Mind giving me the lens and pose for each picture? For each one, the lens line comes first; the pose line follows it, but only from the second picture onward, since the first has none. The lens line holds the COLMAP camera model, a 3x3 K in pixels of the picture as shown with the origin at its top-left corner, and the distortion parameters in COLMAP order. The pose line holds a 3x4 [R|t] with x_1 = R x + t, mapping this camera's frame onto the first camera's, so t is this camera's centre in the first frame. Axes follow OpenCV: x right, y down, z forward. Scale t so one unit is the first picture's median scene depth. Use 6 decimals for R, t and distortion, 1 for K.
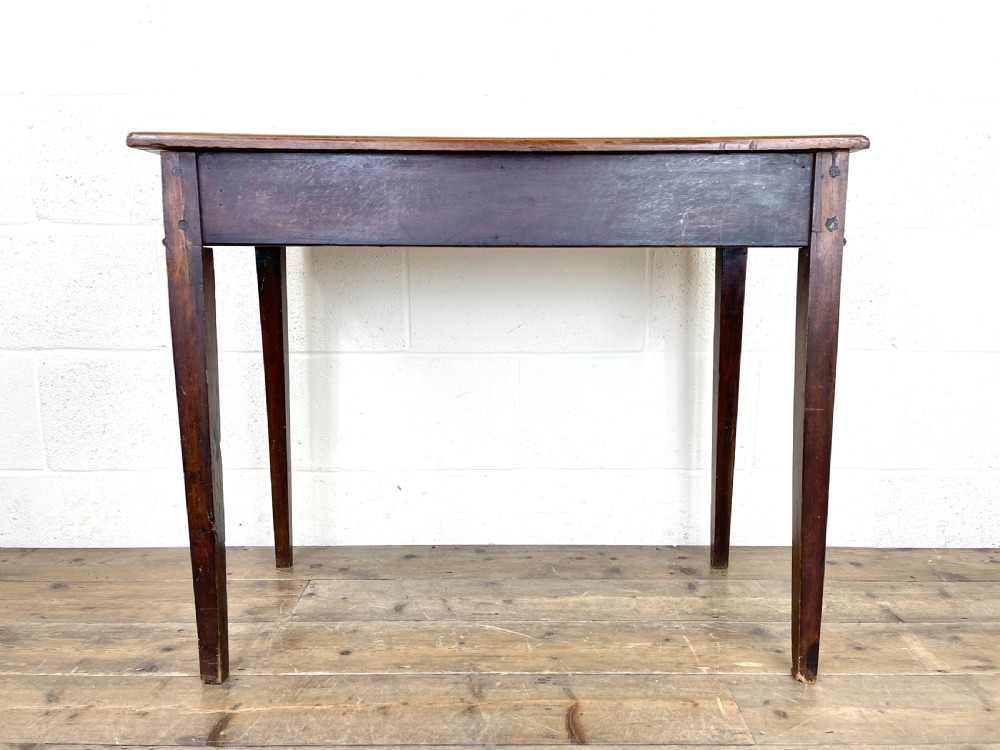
lens RADIAL K [[767.1, 0, 497.8], [0, 767.1, 376.1], [0, 0, 1]] dist [0.066244, -0.094033]
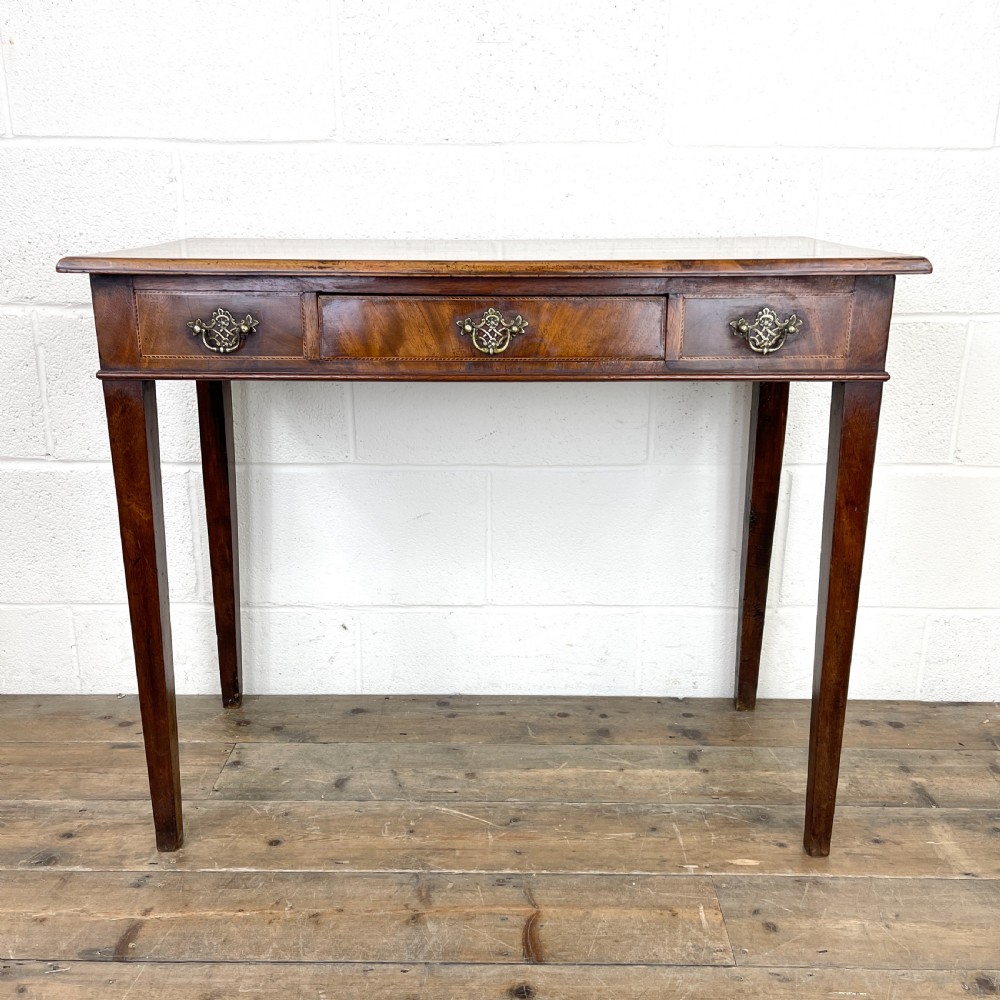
lens RADIAL K [[1026.2, 0, 499.2], [0, 1026.2, 504.5], [0, 0, 1]] dist [0.023273, 0.000000]
pose [[0.999951, 0.006615, -0.007412, 0.053747], [-0.005687, 0.992885, 0.118942, -0.141382], [0.008146, -0.118894, 0.992874, -0.079322]]
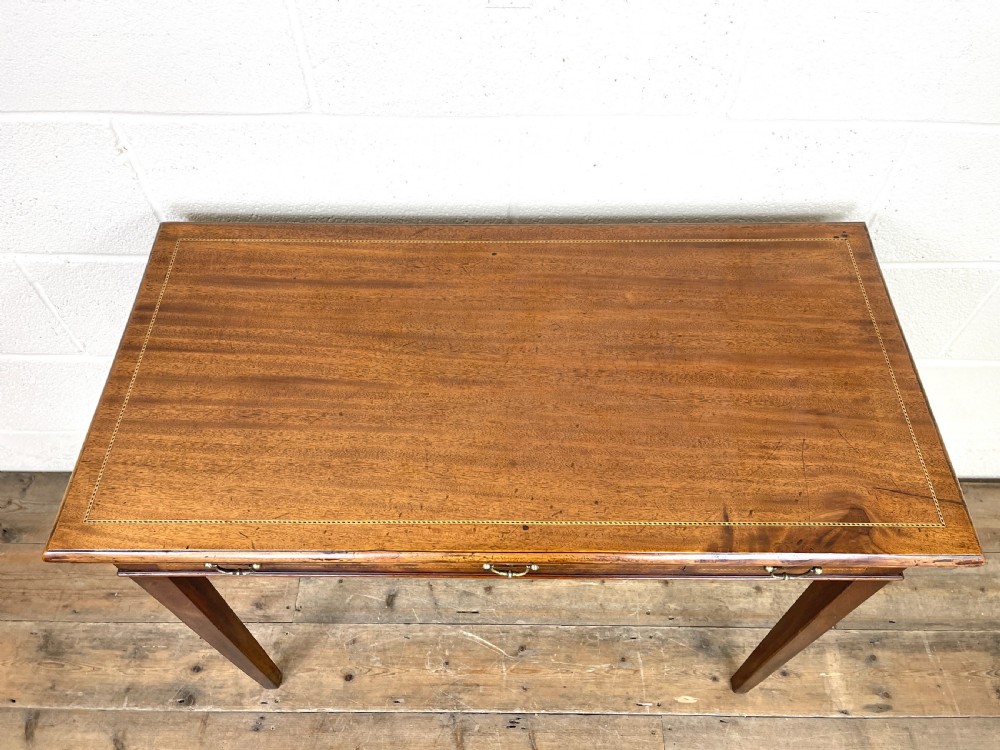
lens RADIAL K [[767.1, 0, 501.4], [0, 767.1, 381.3], [0, 0, 1]] dist [0.066244, -0.094033]
pose [[0.999969, 0.007843, 0.000674, 0.030422], [-0.005931, 0.694489, 0.719479, -0.758977], [0.005175, -0.719460, 0.694514, 0.474213]]
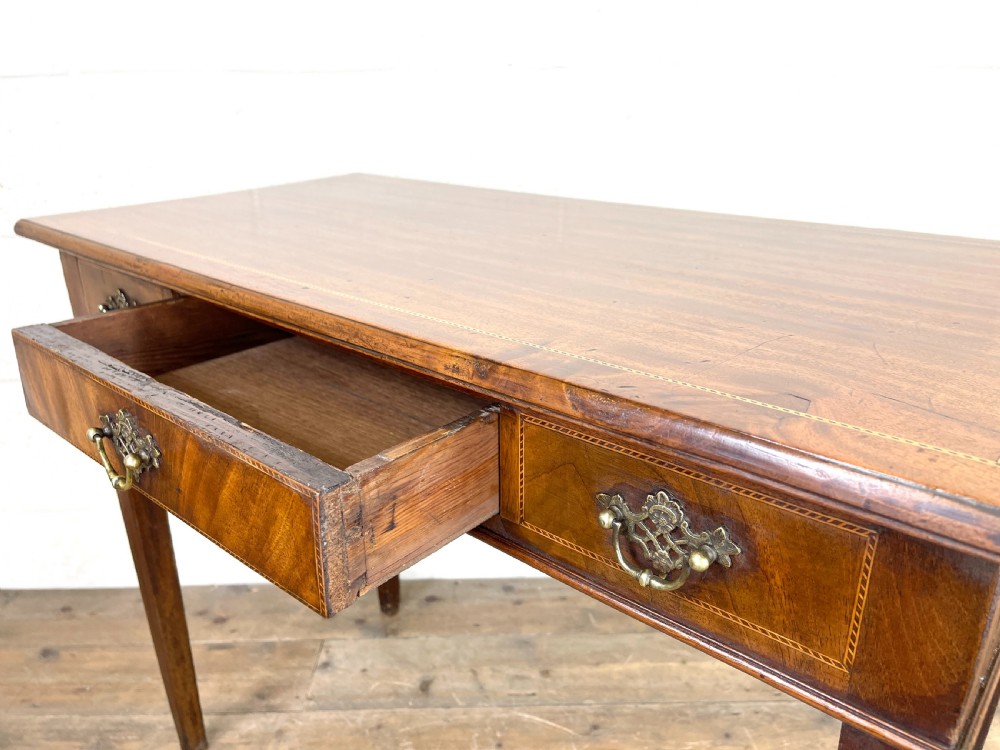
lens RADIAL K [[767.1, 0, 498.7], [0, 767.1, 382.0], [0, 0, 1]] dist [0.066244, -0.094033]
pose [[0.999822, -0.018111, 0.005314, -0.042602], [0.016632, 0.978491, 0.205620, -0.243293], [-0.008924, -0.205495, 0.978617, 0.194972]]
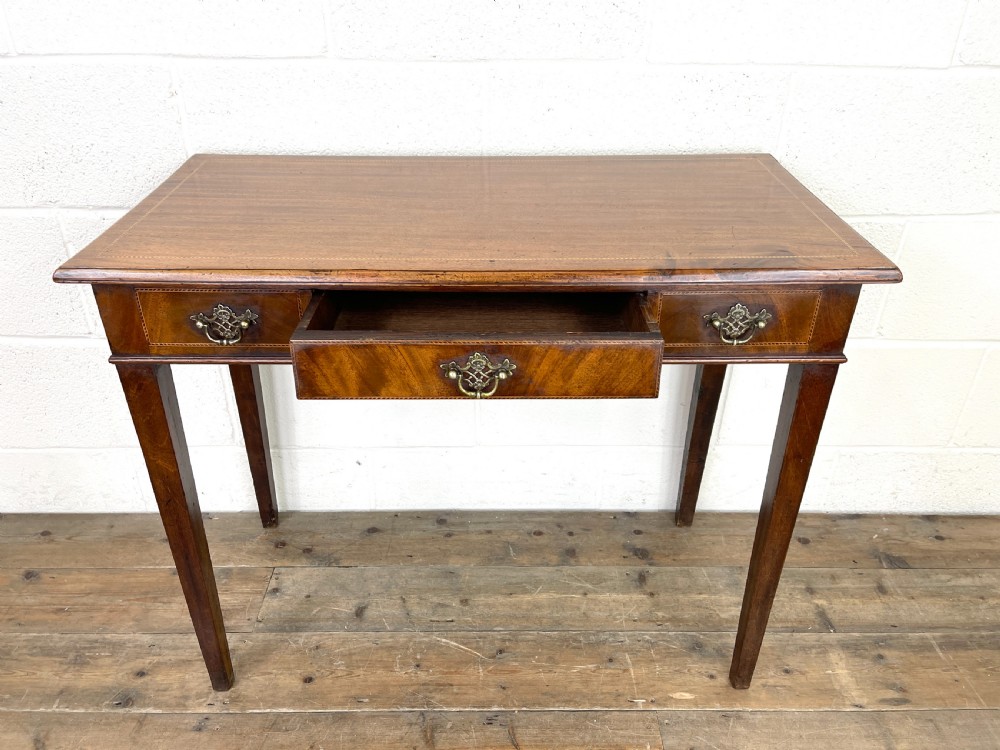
lens RADIAL K [[767.1, 0, 498.5], [0, 767.1, 377.7], [0, 0, 1]] dist [0.066244, -0.094033]
pose [[0.999914, 0.002306, 0.012912, 0.047867], [-0.006829, 0.931992, 0.362414, -0.394574], [-0.011198, -0.362471, 0.931928, 0.142104]]
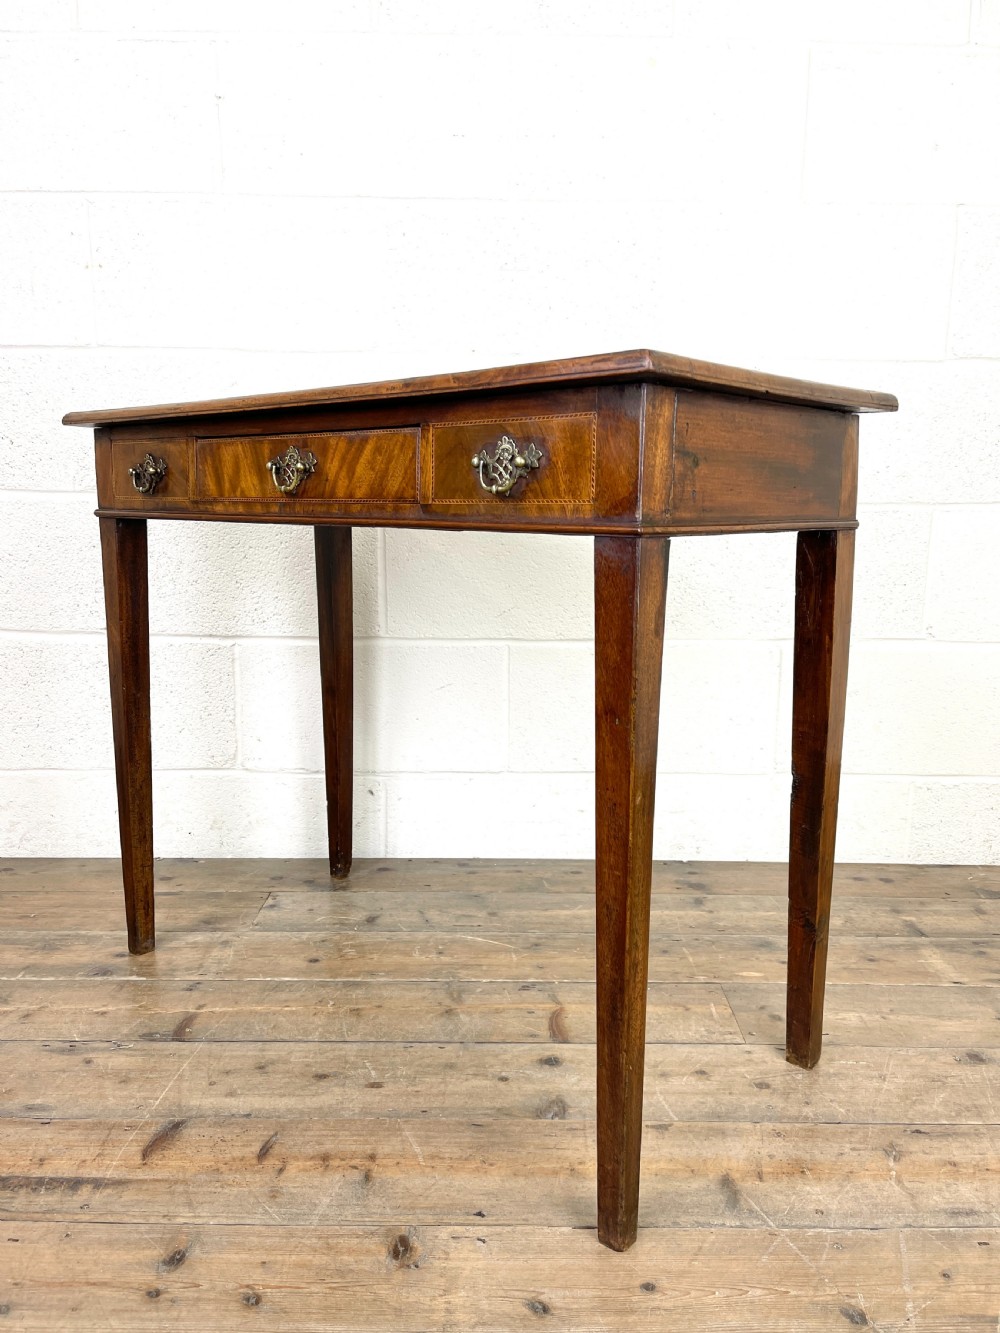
lens RADIAL K [[1022.6, 0, 498.0], [0, 1022.6, 673.4], [0, 0, 1]] dist [0.066244, -0.094033]
pose [[0.999964, 0.008325, 0.001777, 0.015918], [-0.008307, 0.999918, -0.009781, 0.024394], [-0.001859, 0.009766, 0.999951, -0.215119]]
